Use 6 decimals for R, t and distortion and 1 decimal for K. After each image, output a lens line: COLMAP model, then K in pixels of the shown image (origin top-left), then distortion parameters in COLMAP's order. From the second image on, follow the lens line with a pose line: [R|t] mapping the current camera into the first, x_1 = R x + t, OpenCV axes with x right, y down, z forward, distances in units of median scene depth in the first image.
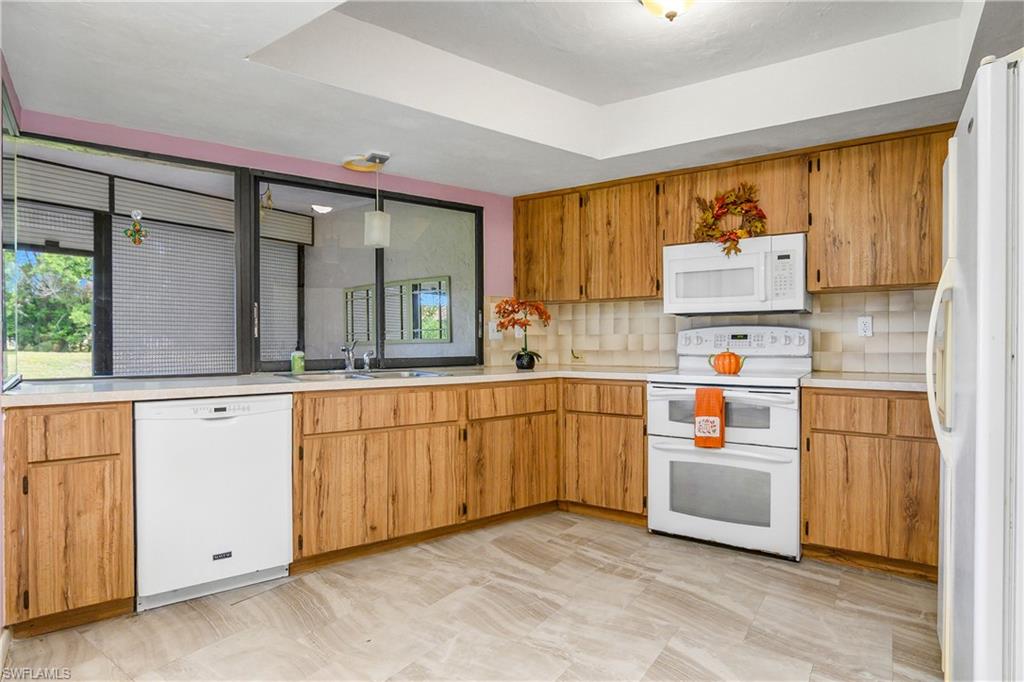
lens RADIAL K [[553.0, 0, 512.0], [0, 553.0, 341.0], [0, 0, 1]] dist [-0.021212, 0.000730]
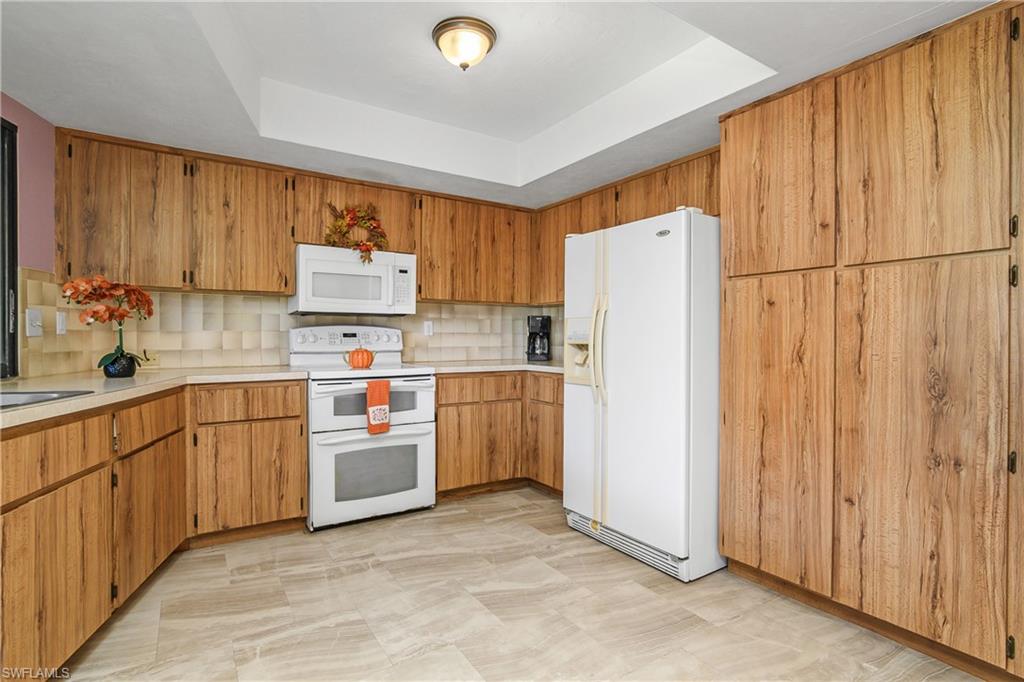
lens RADIAL K [[504.7, 0, 508.1], [0, 504.7, 343.1], [0, 0, 1]] dist [-0.011327, 0.001105]
pose [[0.385539, -0.006637, 0.922668, -0.455094], [0.000244, 0.999975, 0.007091, 0.001317], [-0.922692, -0.002509, 0.385531, 0.329635]]
